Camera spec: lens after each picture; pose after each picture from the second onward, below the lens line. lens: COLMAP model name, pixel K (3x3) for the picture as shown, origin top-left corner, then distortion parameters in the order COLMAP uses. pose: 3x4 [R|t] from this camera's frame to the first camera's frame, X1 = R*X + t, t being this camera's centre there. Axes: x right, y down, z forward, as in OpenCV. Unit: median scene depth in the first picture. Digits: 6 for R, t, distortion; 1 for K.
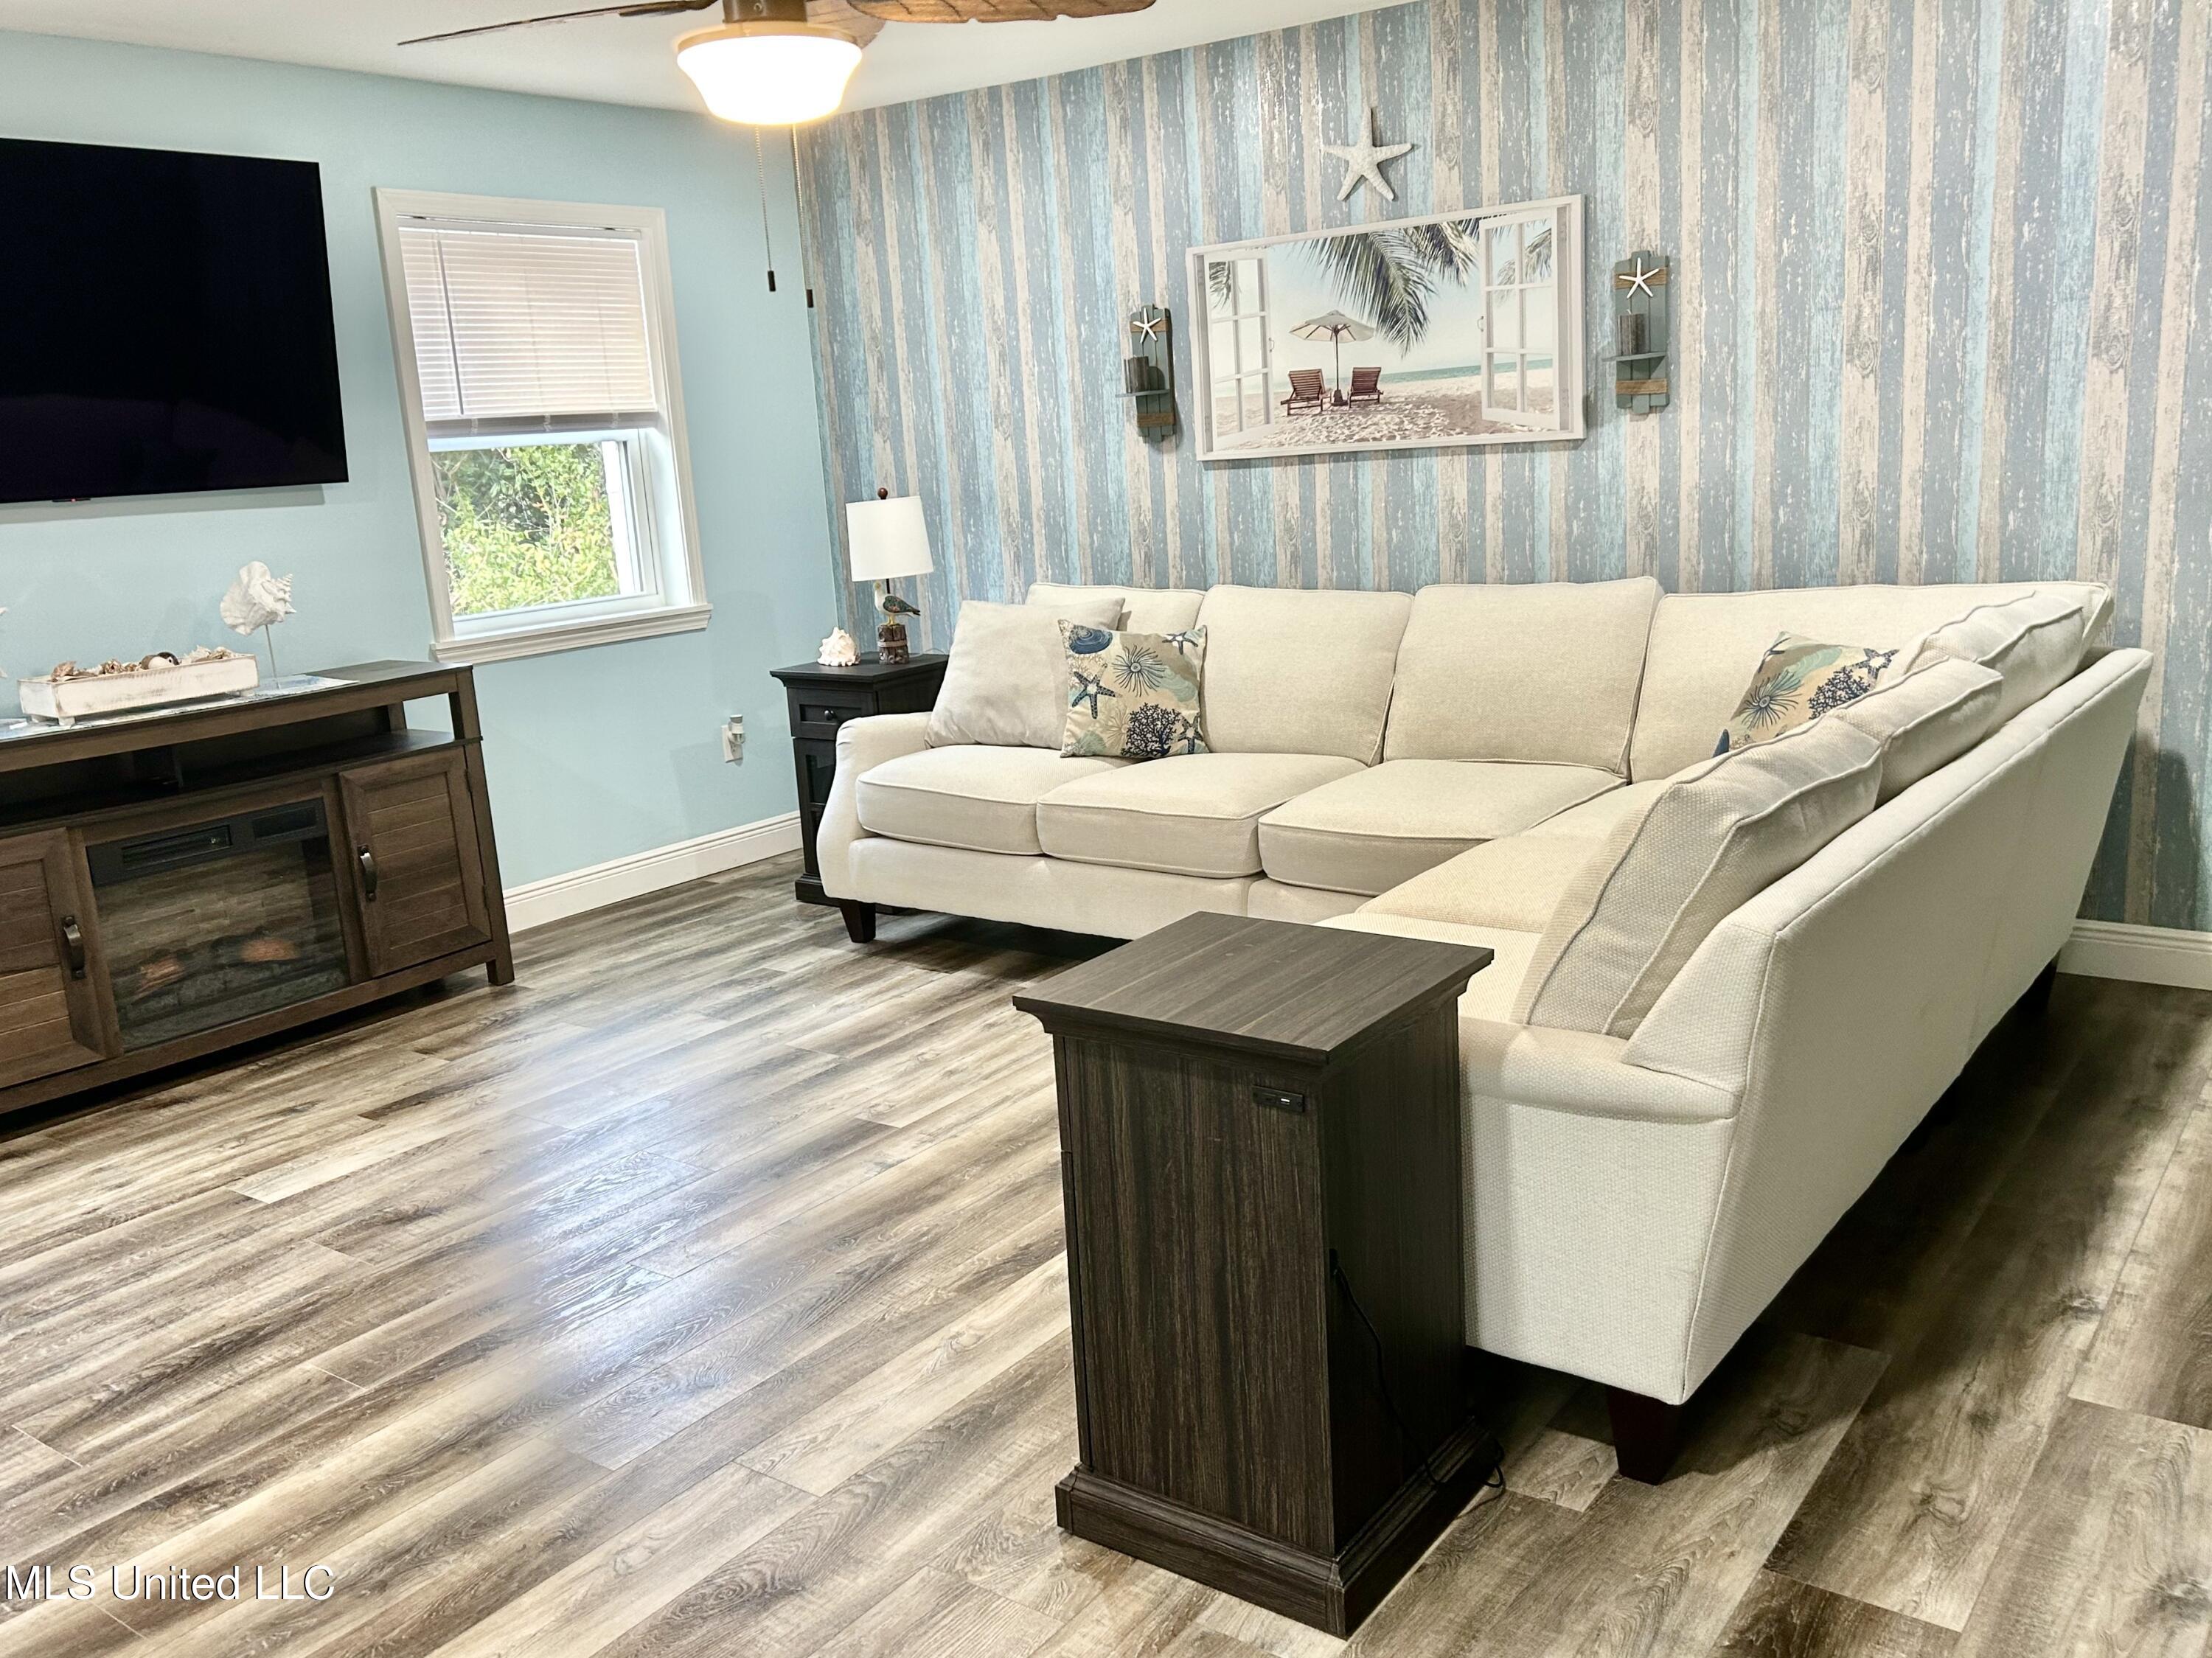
lens RADIAL K [[1870.1, 0, 1106.0], [0, 1870.1, 829.0], [0, 0, 1]] dist [0.039848, -0.007320]
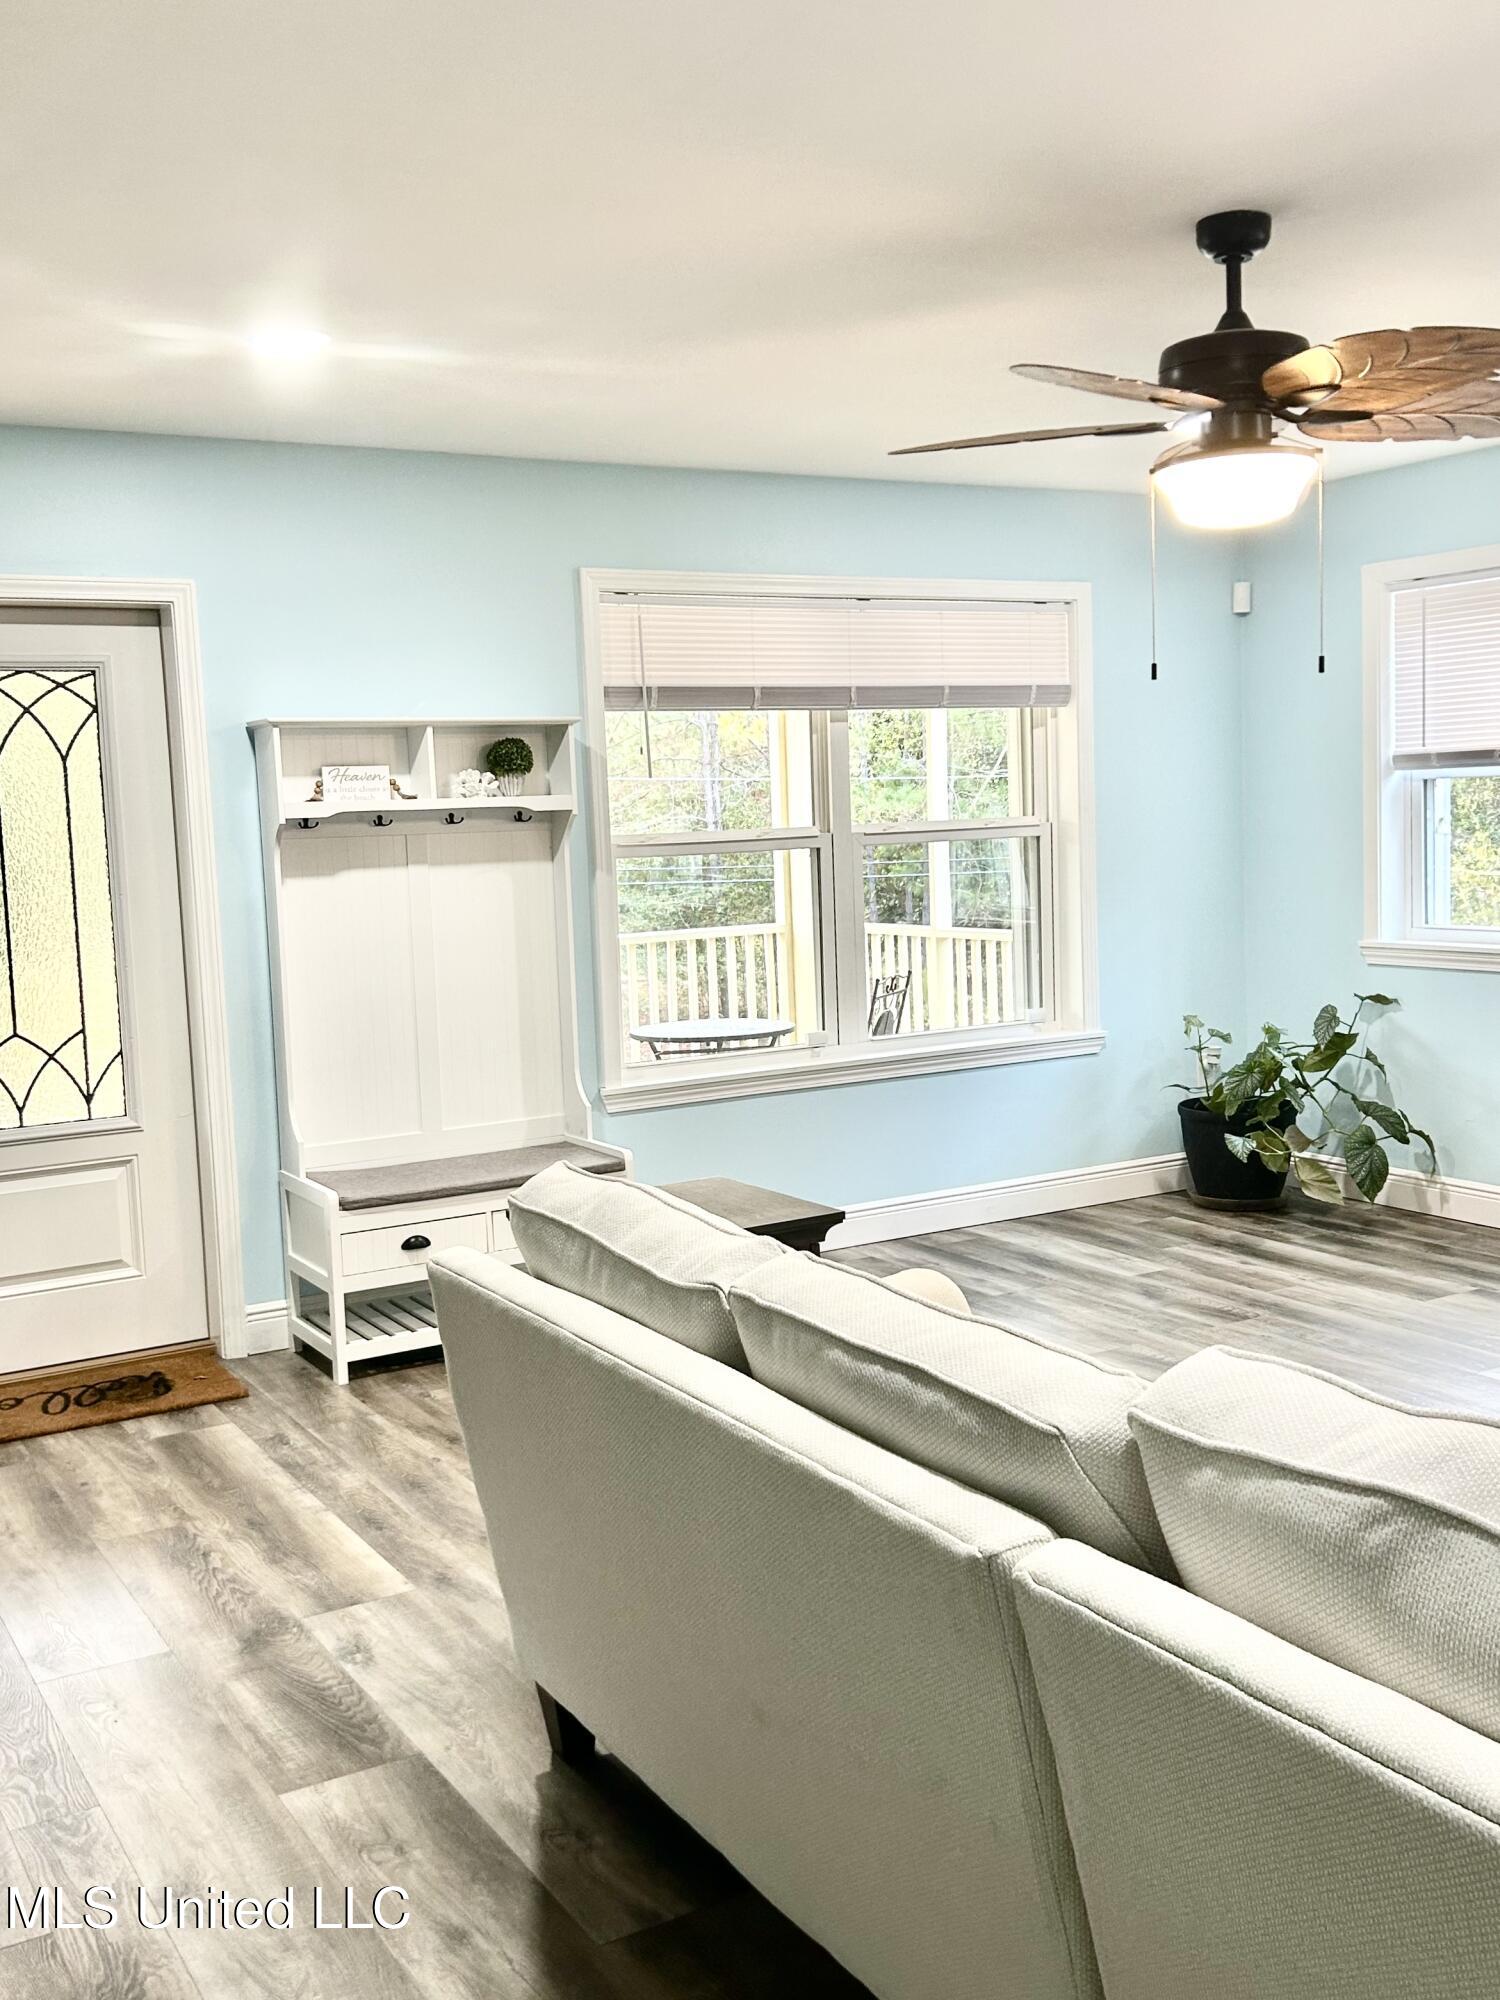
lens RADIAL K [[1944.6, 0, 750.0], [0, 1944.6, 1000.0], [0, 0, 1]] dist [0.058787, 0.004801]
pose [[-0.386430, 0.165758, -0.907302, 0.954351], [-0.135573, 0.962824, 0.233643, -0.299710], [0.912300, 0.213292, -0.349592, 1.079990]]
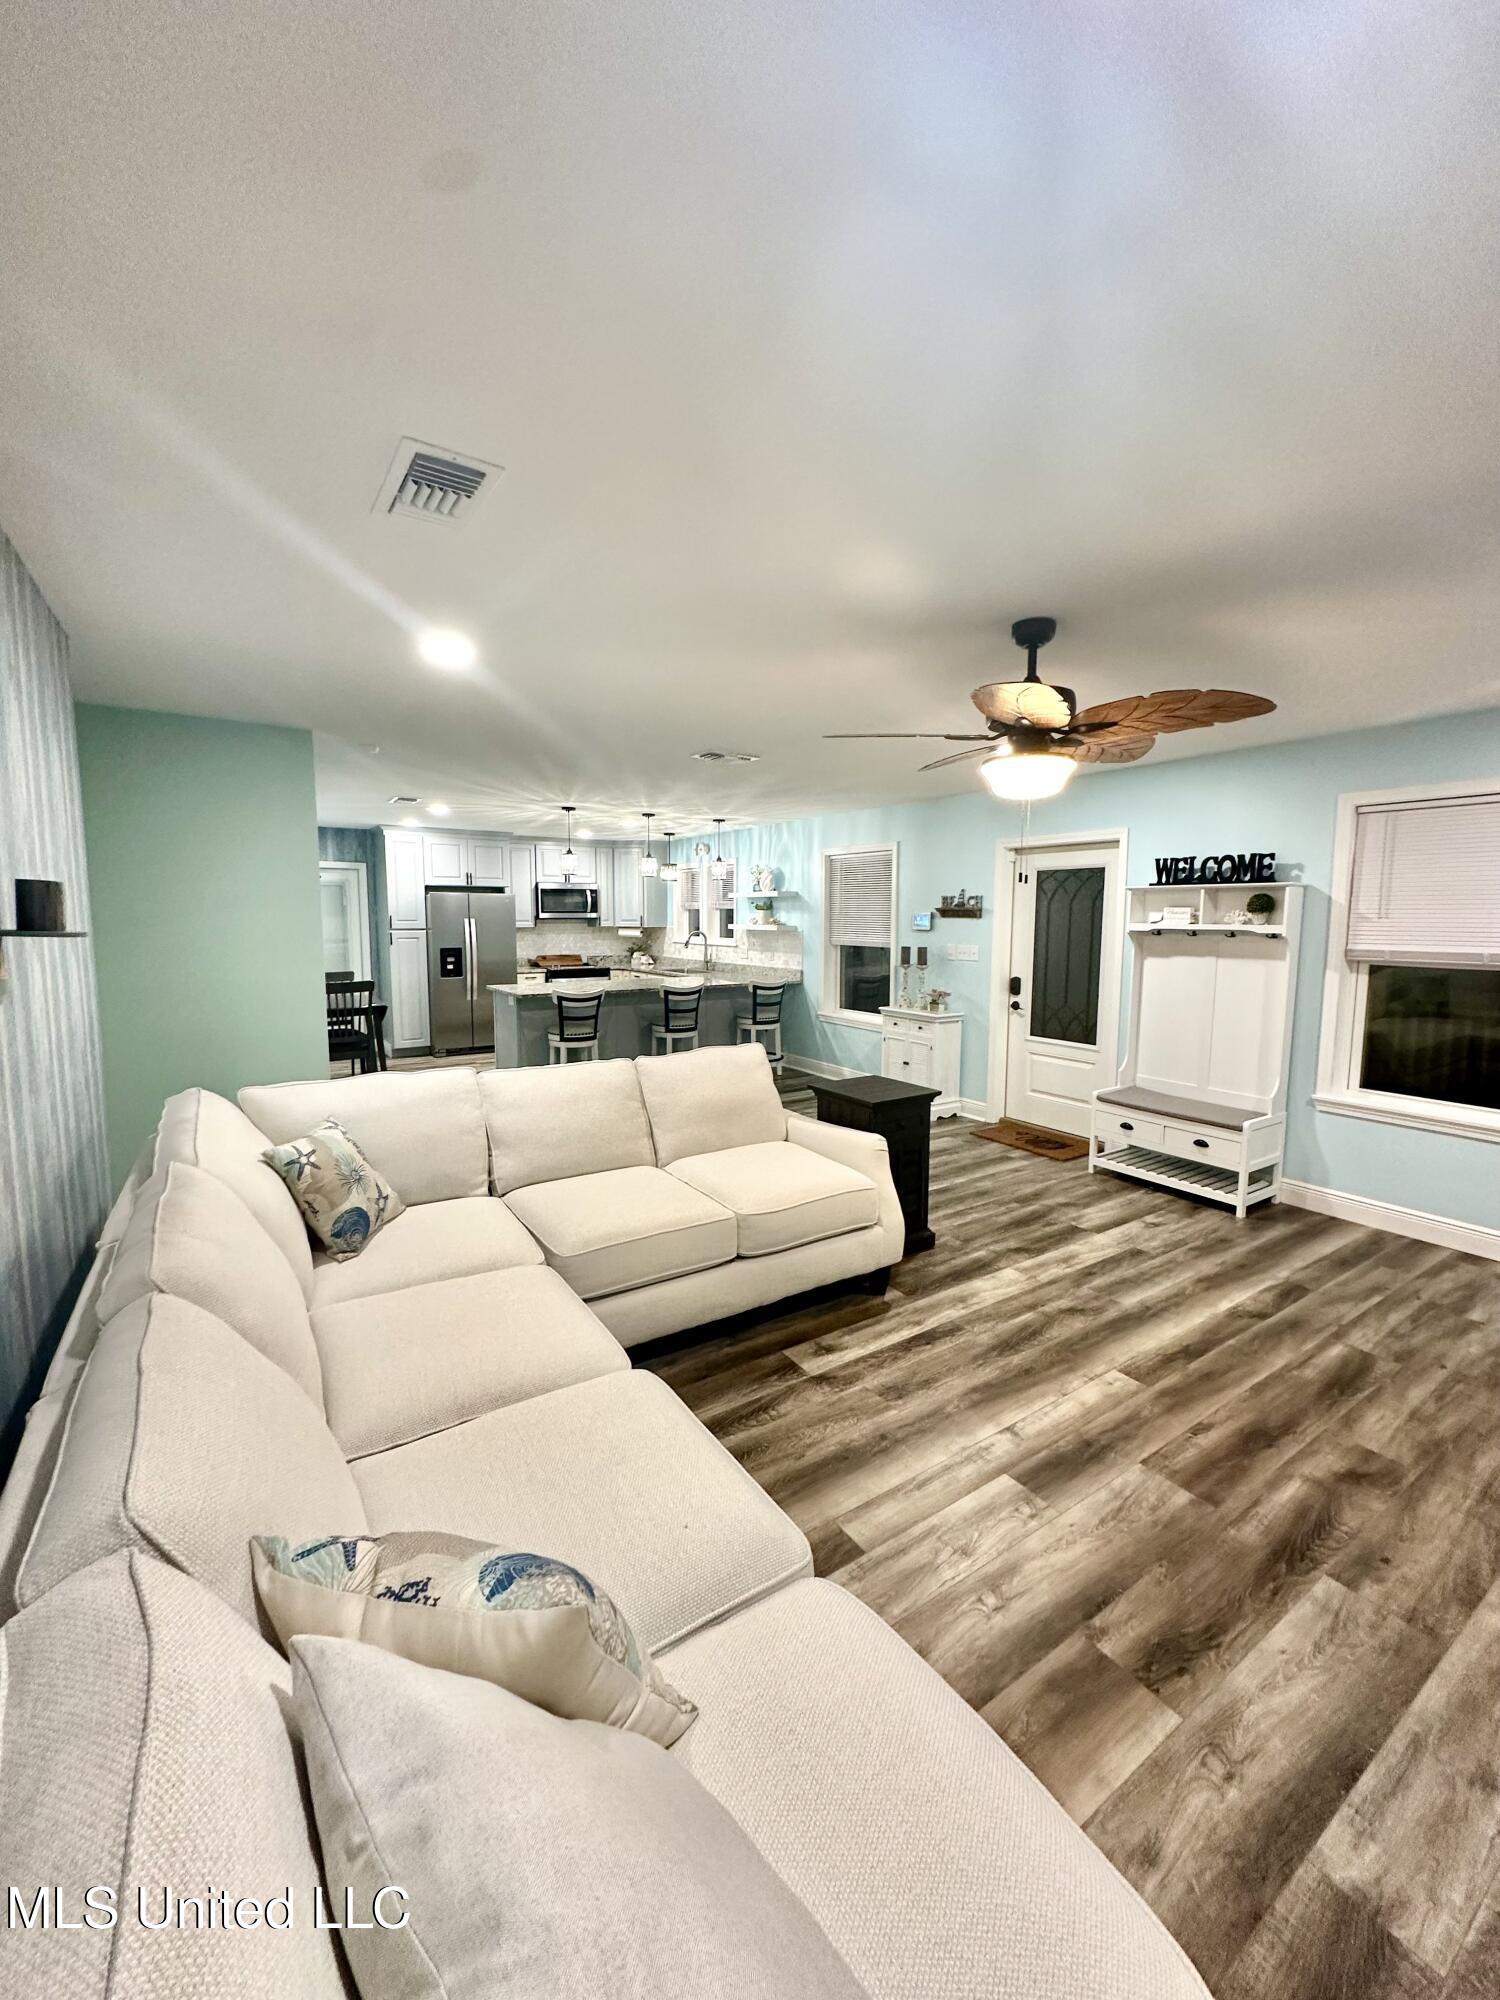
lens RADIAL K [[793.0, 0, 750.0], [0, 793.0, 1000.0], [0, 0, 1]] dist [0.000502, 0.000129]
pose [[-0.939486, 0.018916, 0.342065, -0.162104], [0.122747, 0.950771, 0.284549, -0.399570], [-0.319842, 0.309317, -0.895558, 1.714088]]
